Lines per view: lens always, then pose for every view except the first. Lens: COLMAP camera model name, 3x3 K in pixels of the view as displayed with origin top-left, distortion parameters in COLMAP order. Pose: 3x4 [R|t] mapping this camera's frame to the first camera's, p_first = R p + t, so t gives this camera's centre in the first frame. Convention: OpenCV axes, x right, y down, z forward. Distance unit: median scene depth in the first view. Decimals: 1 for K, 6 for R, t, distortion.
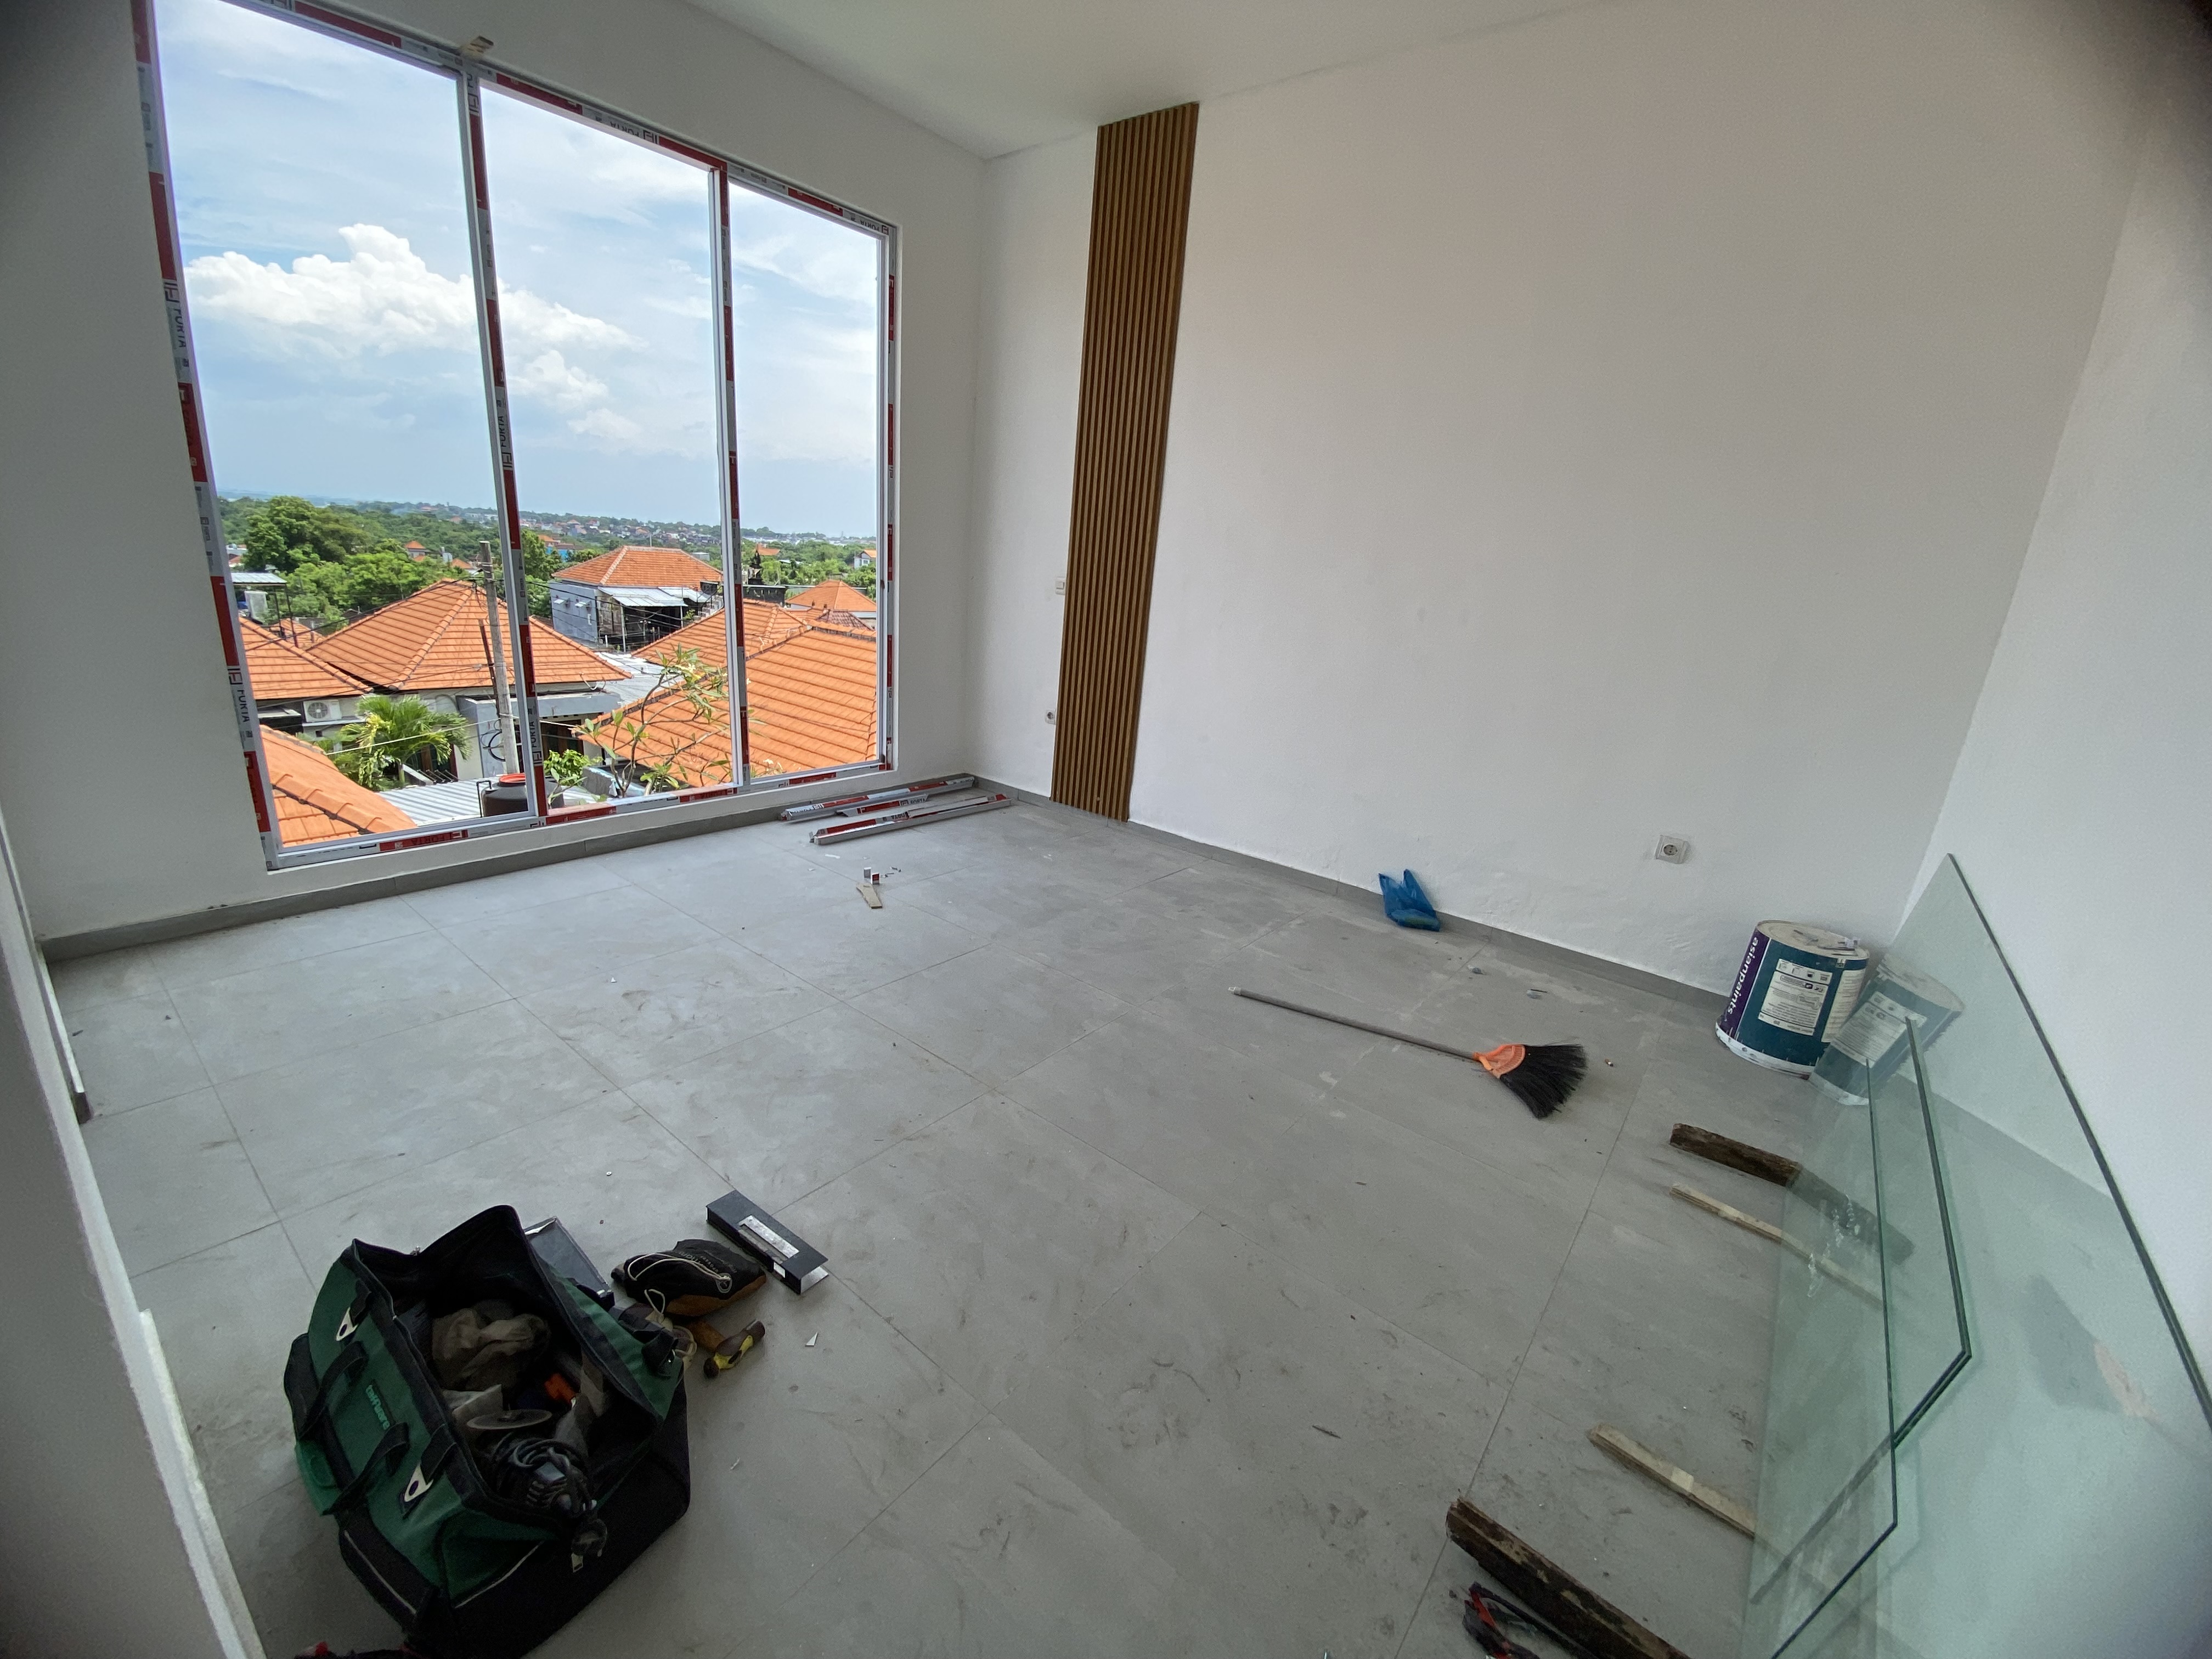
lens RADIAL K [[942.1, 0, 1104.7], [0, 942.1, 836.7], [0, 0, 1]] dist [0.032803, -0.002110]
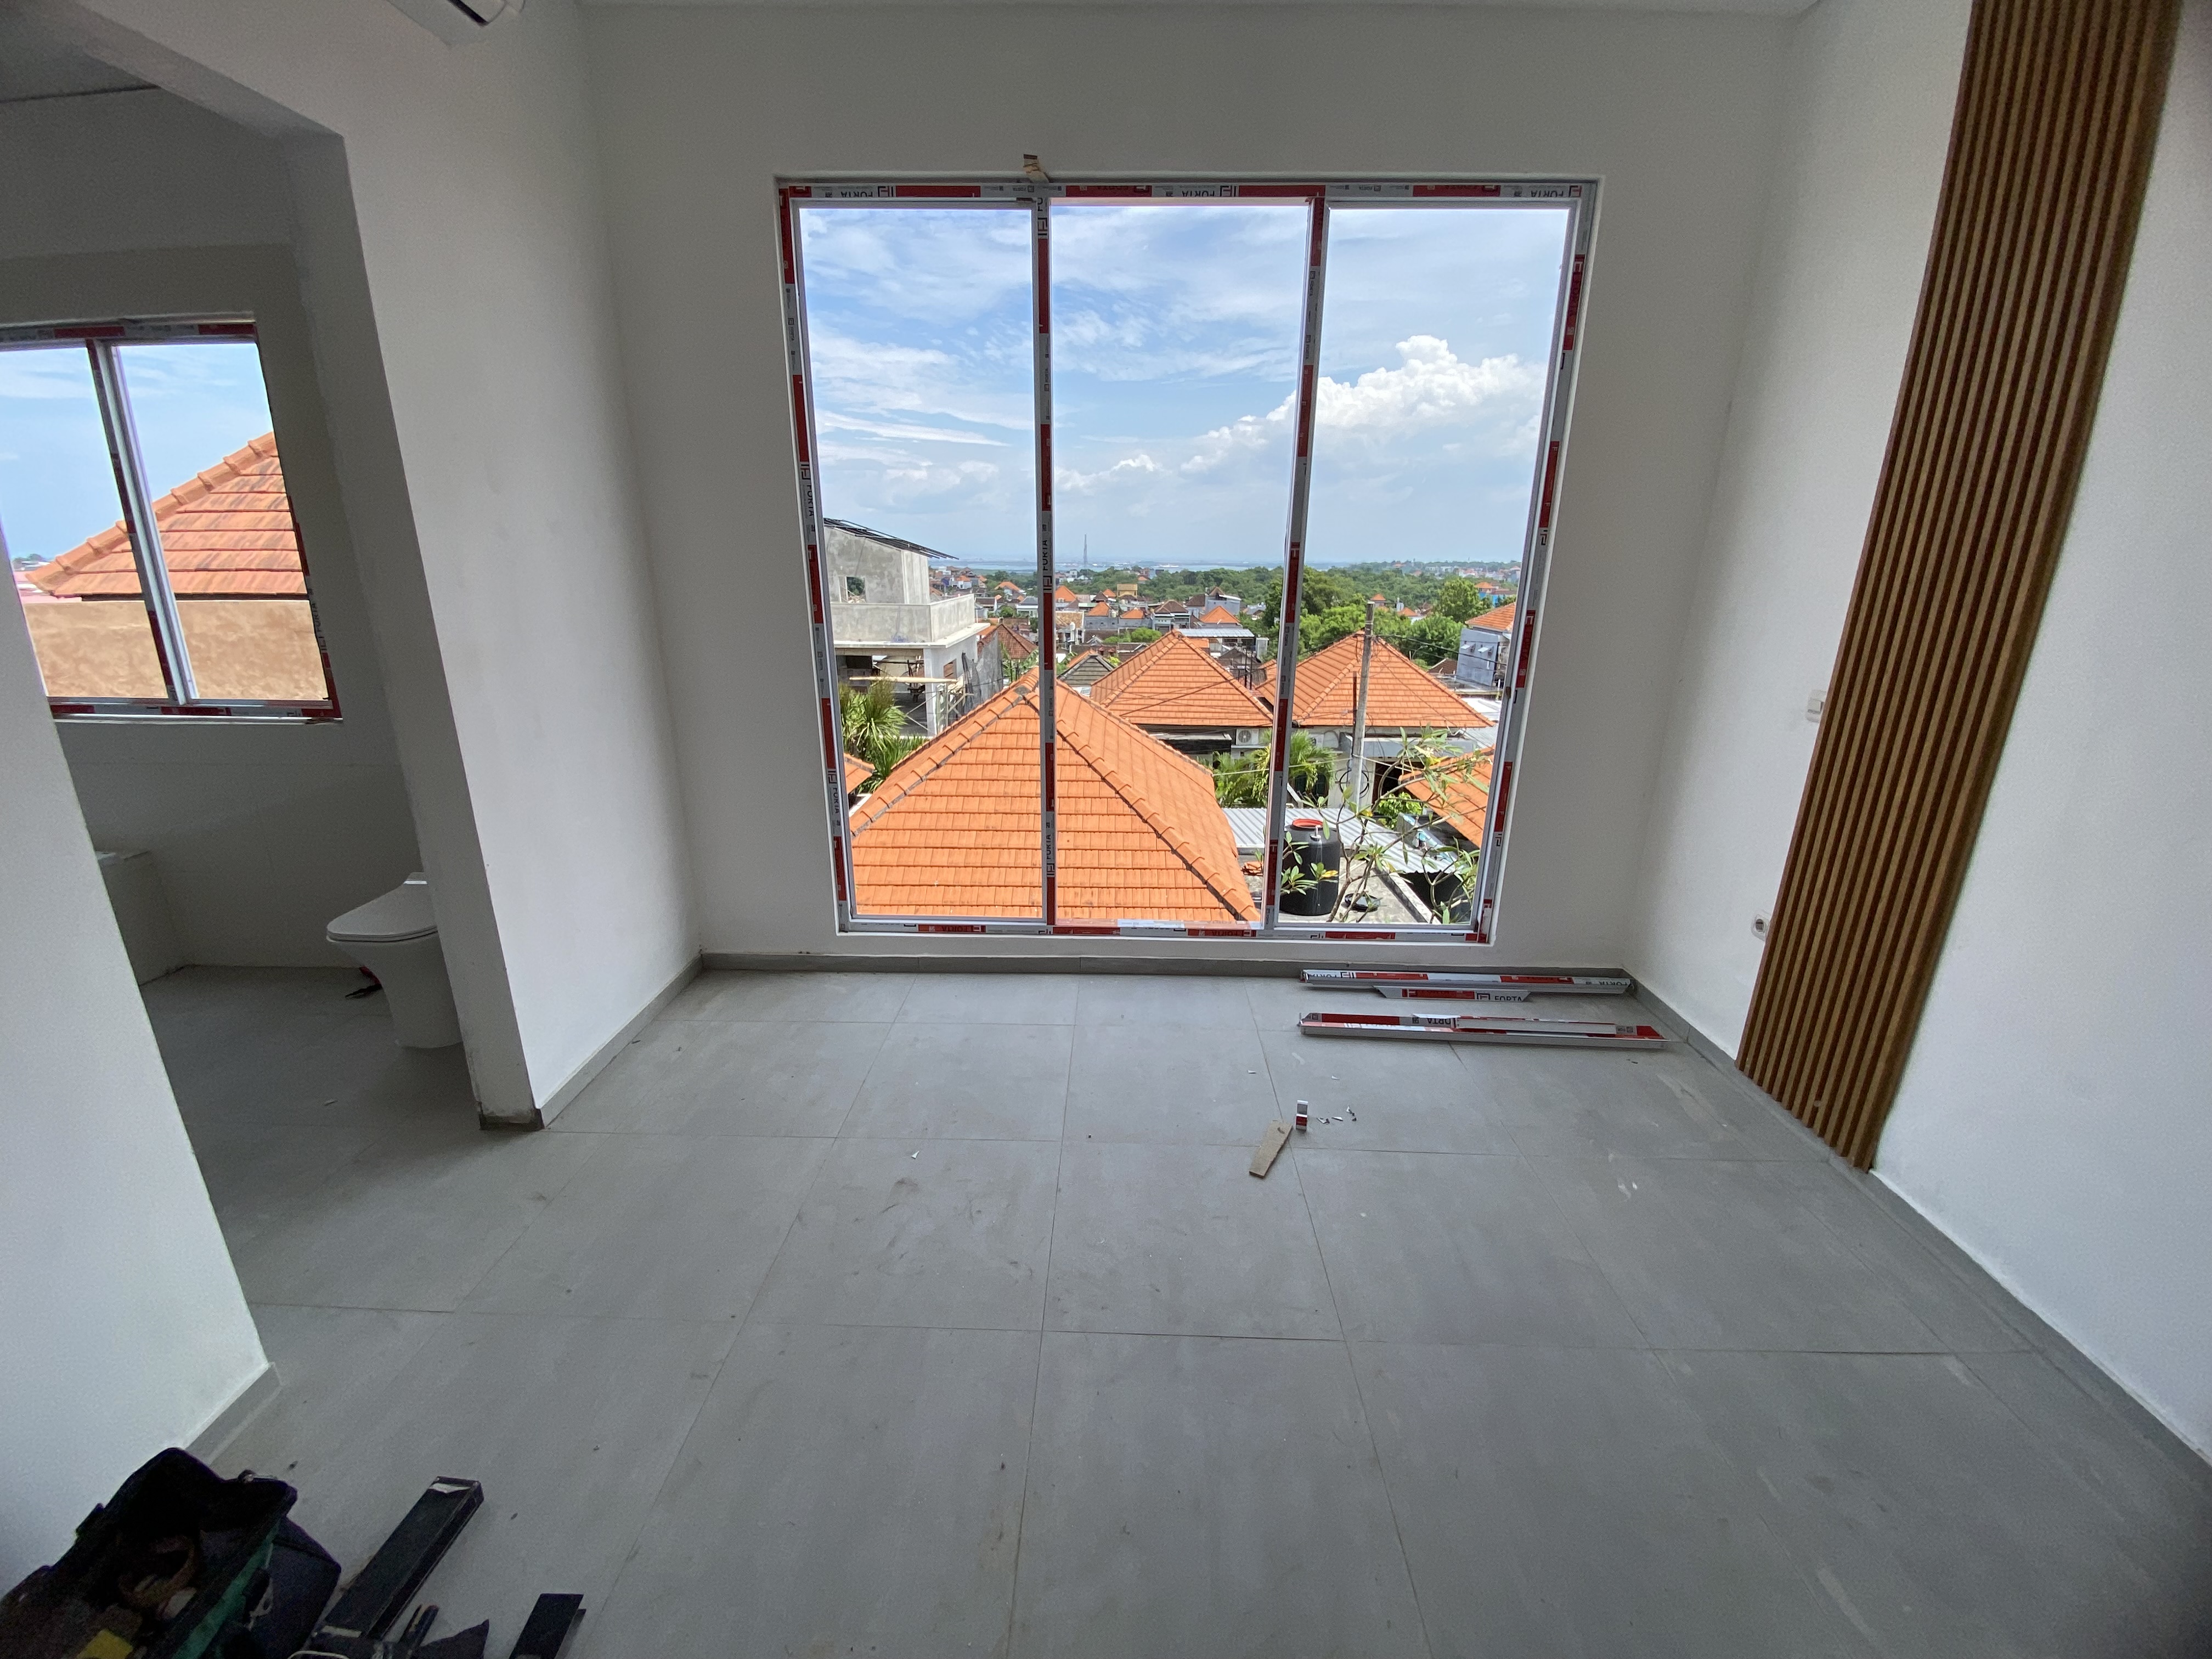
lens RADIAL K [[942.1, 0, 1111.4], [0, 942.1, 814.5], [0, 0, 1]] dist [0.032803, -0.002110]
pose [[0.617696, 0.152645, -0.771460, 0.131459], [-0.197050, 0.979729, 0.036080, -0.130755], [0.761329, 0.129730, 0.635254, 0.303810]]
